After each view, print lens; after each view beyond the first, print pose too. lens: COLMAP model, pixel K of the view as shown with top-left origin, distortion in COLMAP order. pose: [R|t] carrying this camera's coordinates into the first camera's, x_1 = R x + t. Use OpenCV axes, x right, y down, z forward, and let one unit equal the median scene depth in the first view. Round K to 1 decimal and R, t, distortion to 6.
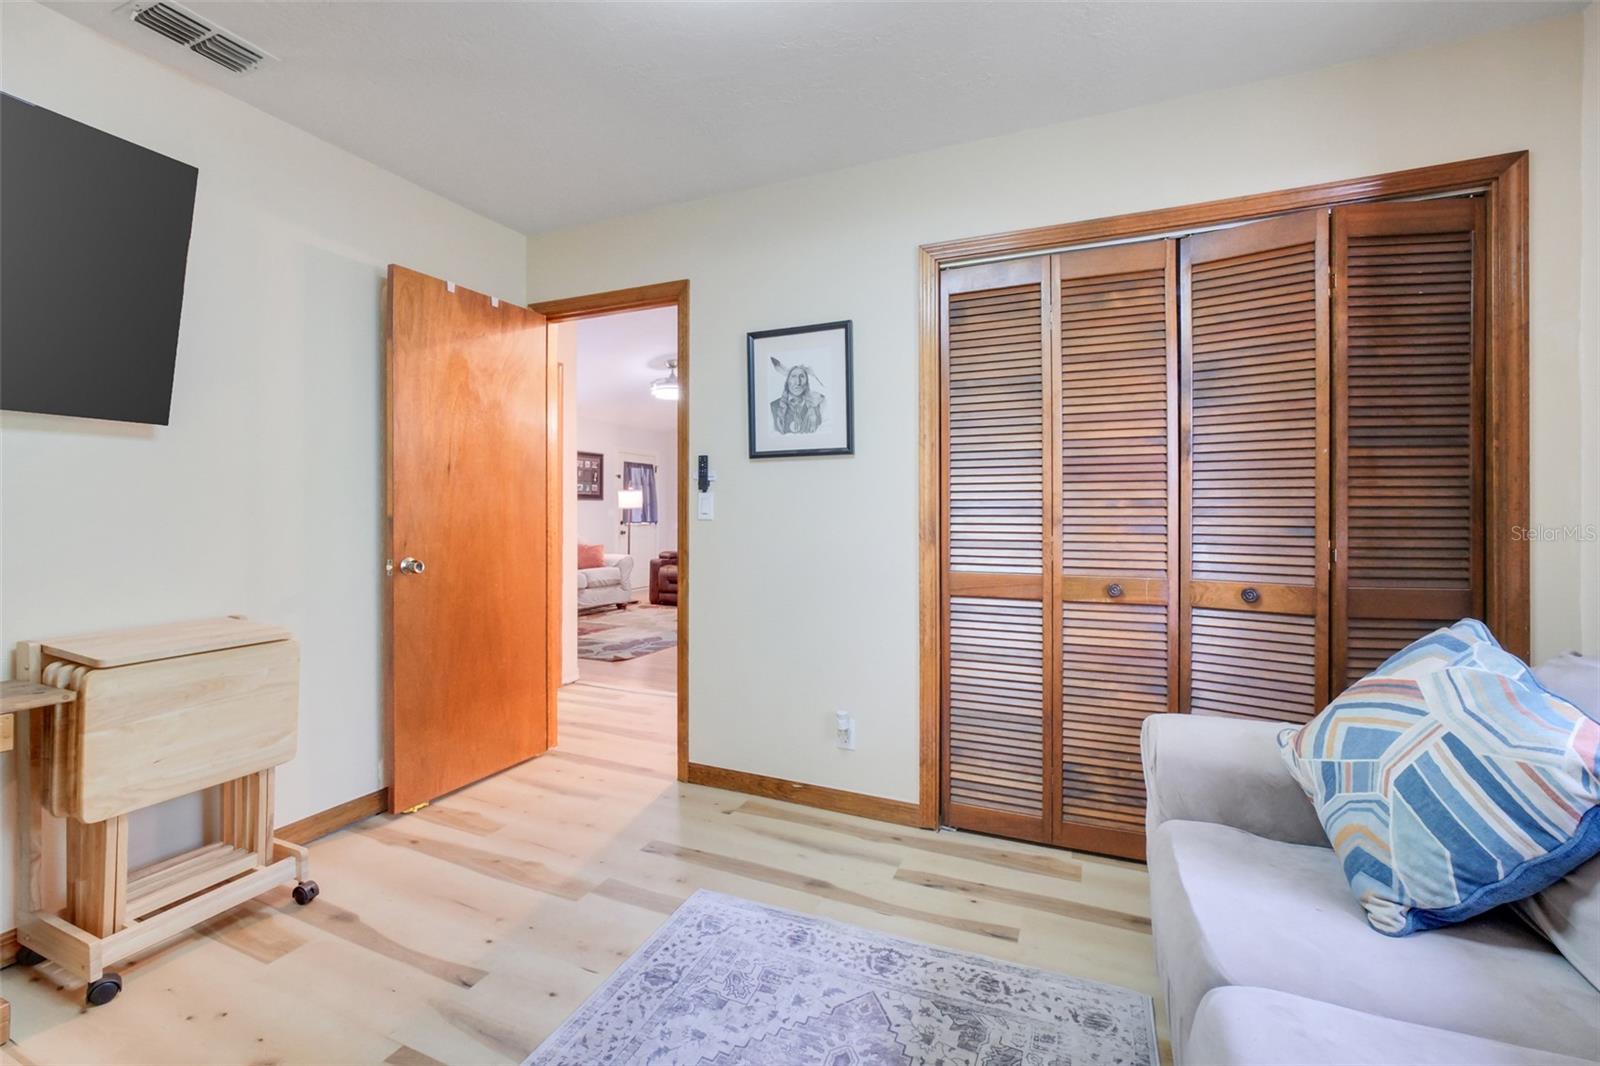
lens RADIAL K [[676.3, 0, 791.2], [0, 676.3, 519.6], [0, 0, 1]] dist [-0.012137, 0.002303]
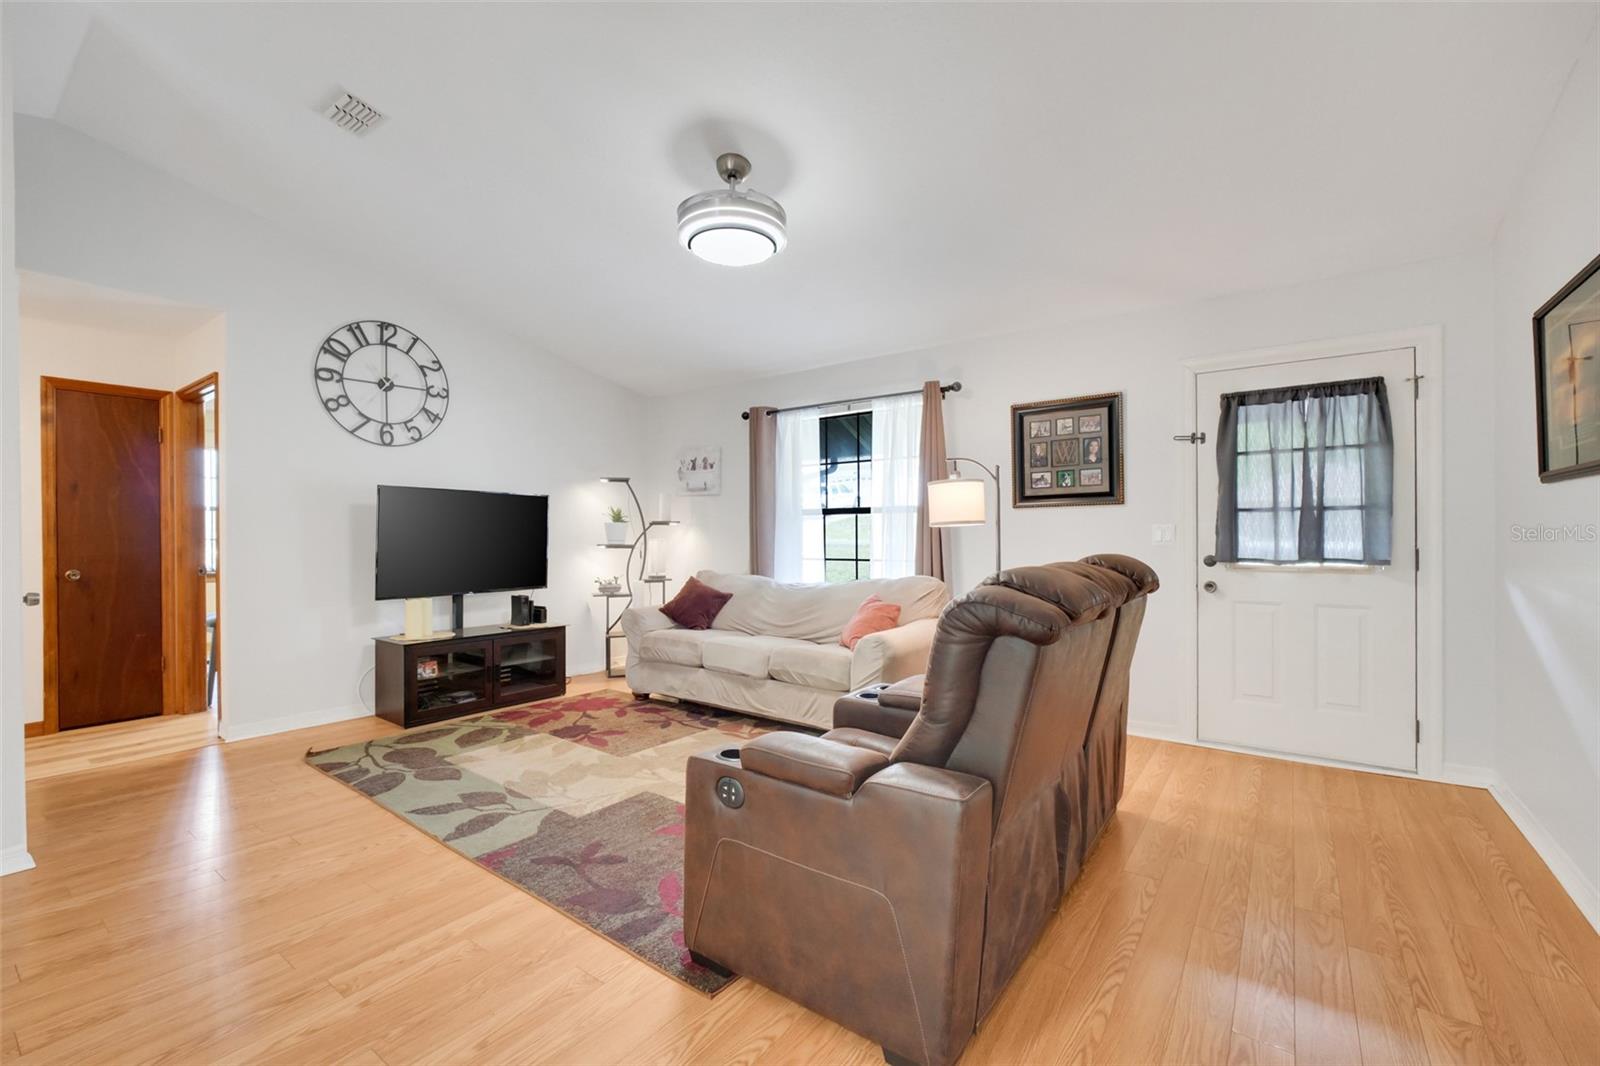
lens RADIAL K [[676.3, 0, 801.3], [0, 676.3, 534.1], [0, 0, 1]] dist [-0.012137, 0.002303]
pose [[-0.209432, -0.001324, -0.977822, 0.167261], [-0.002169, 0.999997, -0.000890, -0.009891], [0.977821, 0.001935, -0.209434, 0.899766]]
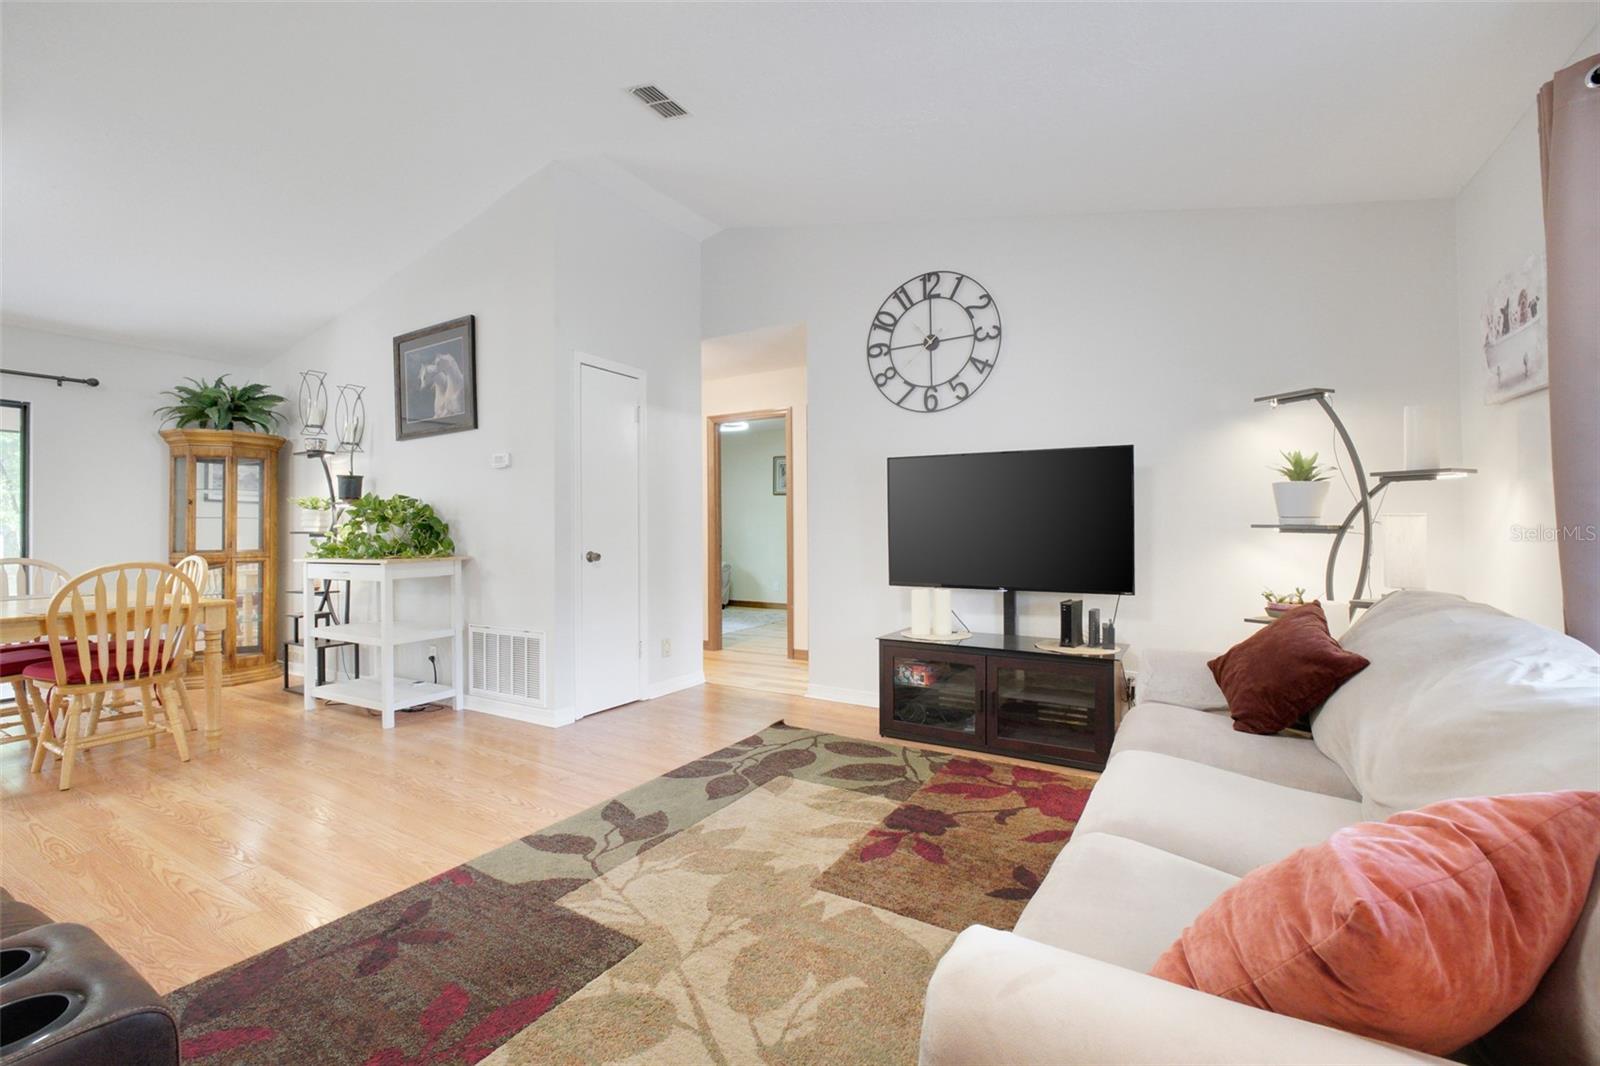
lens RADIAL K [[676.3, 0, 795.1], [0, 676.3, 522.6], [0, 0, 1]] dist [-0.012137, 0.002303]
pose [[-0.992601, 0.005629, 0.121294, -0.199405], [0.005004, 0.999973, -0.005451, -0.001603], [-0.121321, -0.004803, -0.992602, 0.939876]]
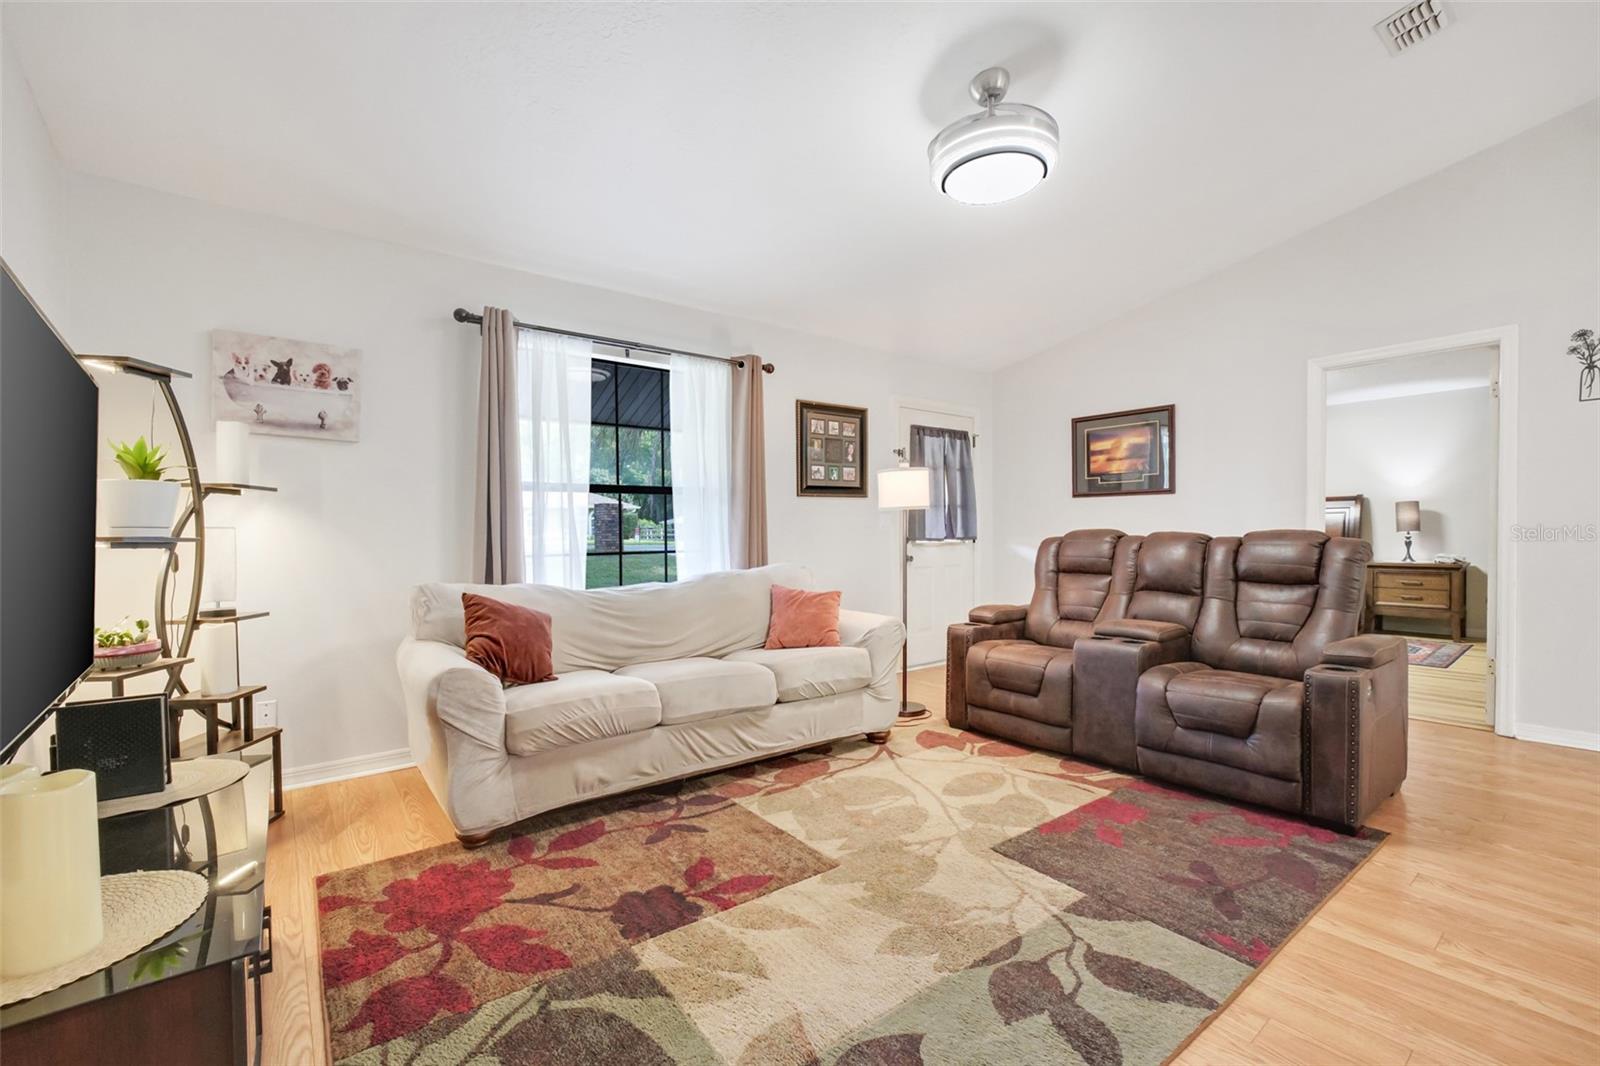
lens RADIAL K [[676.3, 0, 793.4], [0, 676.3, 543.8], [0, 0, 1]] dist [-0.012137, 0.002303]
pose [[0.880969, -0.000646, -0.473173, -0.081289], [0.007565, 0.999890, 0.012719, -0.000130], [0.473113, -0.014785, 0.880877, 0.514085]]
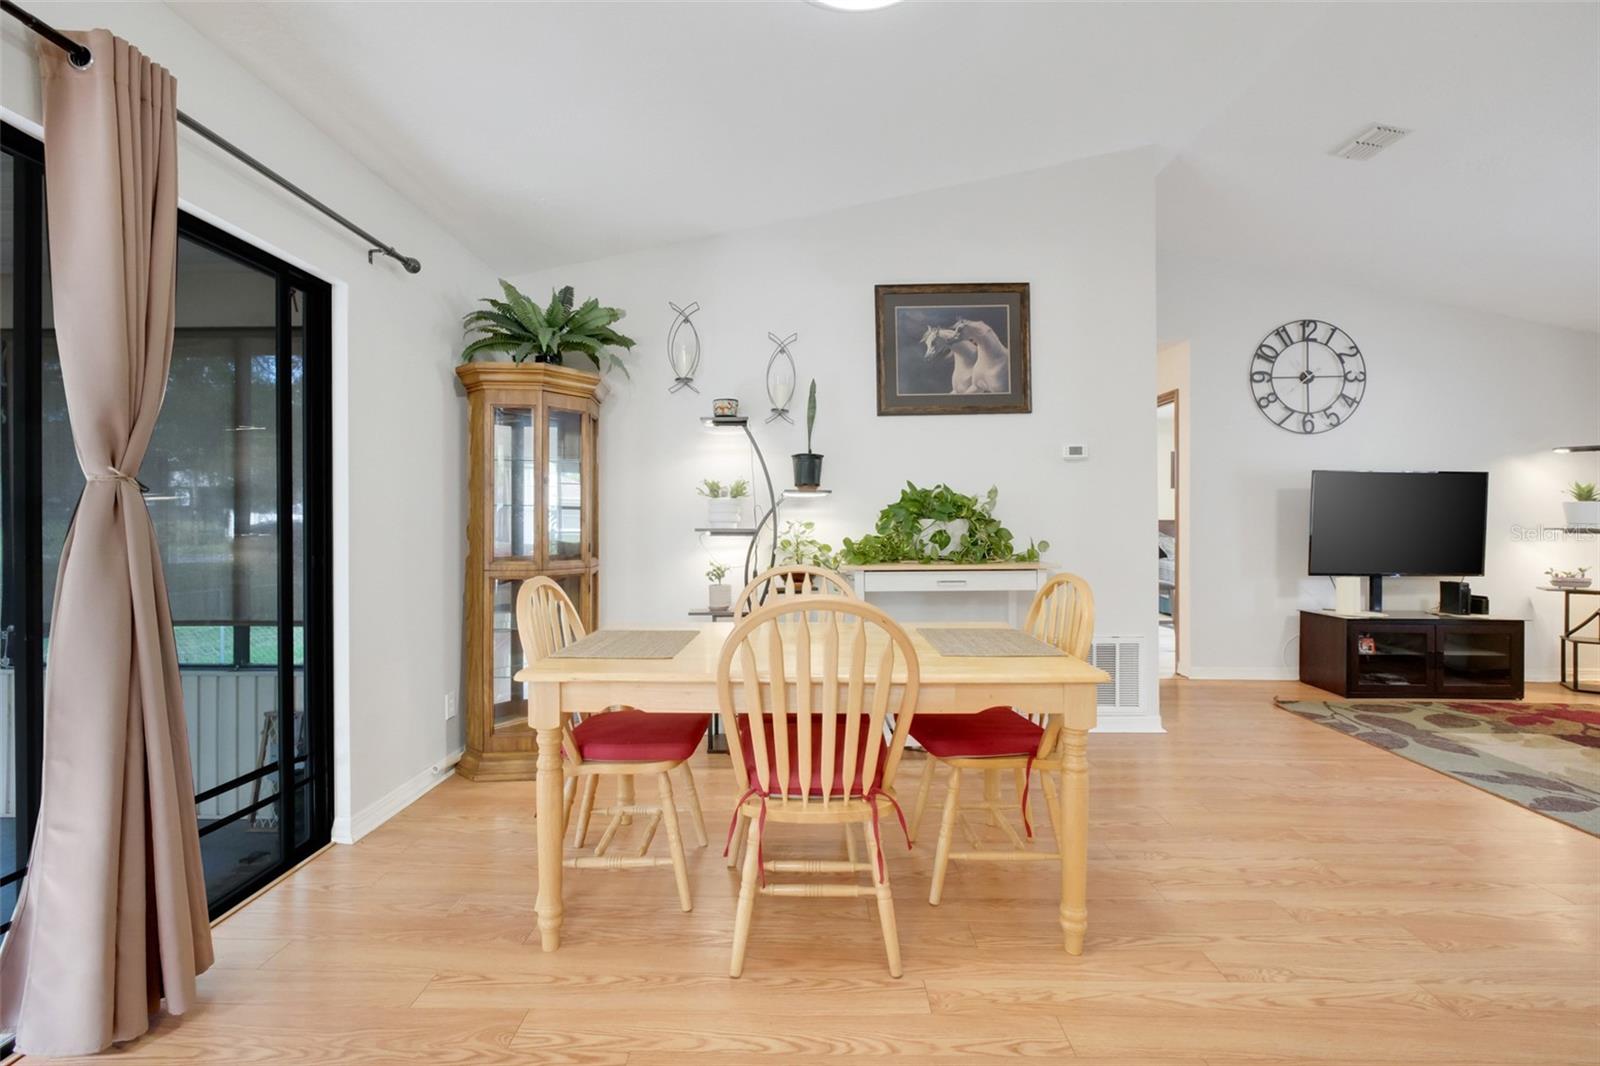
lens RADIAL K [[676.3, 0, 798.6], [0, 676.3, 523.4], [0, 0, 1]] dist [-0.012137, 0.002303]
pose [[-0.923437, -0.003622, -0.383733, 0.319134], [-0.005369, 0.999980, 0.003481, -0.003226], [0.383713, 0.005275, -0.923437, 0.839658]]
